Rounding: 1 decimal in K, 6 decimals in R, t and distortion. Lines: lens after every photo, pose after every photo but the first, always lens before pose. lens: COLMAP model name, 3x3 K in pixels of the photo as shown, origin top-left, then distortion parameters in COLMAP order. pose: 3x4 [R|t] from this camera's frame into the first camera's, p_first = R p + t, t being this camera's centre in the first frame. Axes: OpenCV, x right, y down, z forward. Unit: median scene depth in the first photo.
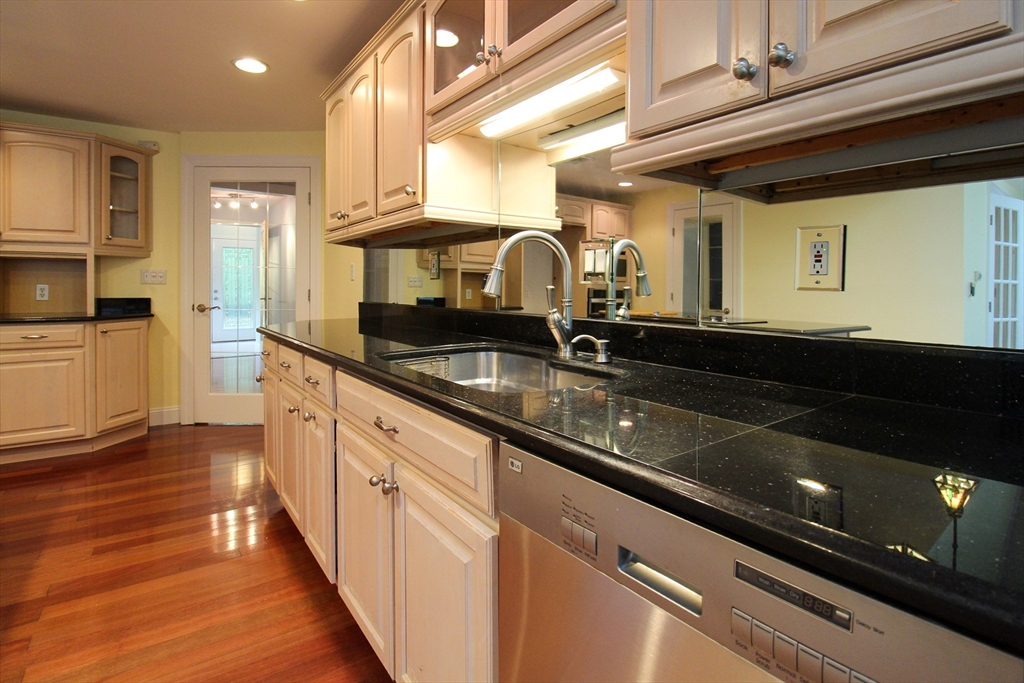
lens RADIAL K [[486.5, 0, 507.8], [0, 486.5, 293.3], [0, 0, 1]] dist [-0.001313, -0.000481]
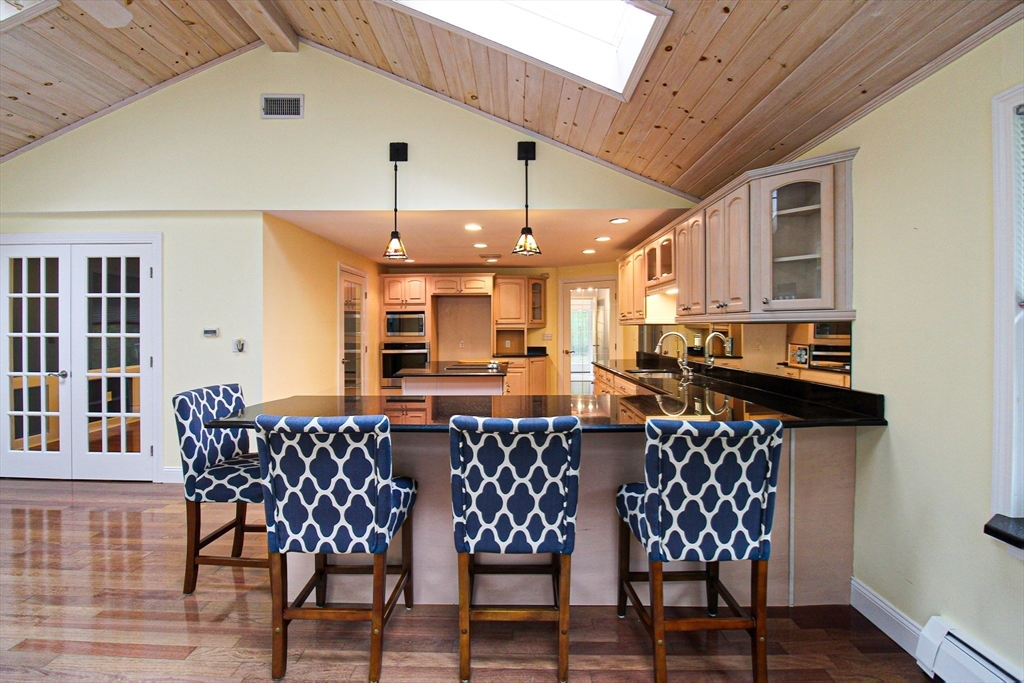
lens RADIAL K [[472.8, 0, 511.5], [0, 472.8, 326.4], [0, 0, 1]] dist [-0.000029, -0.014457]
pose [[0.801953, -0.008335, -0.597328, 0.433123], [-0.004833, 0.999779, -0.020440, -0.042295], [0.597367, 0.019279, 0.801736, -0.853817]]
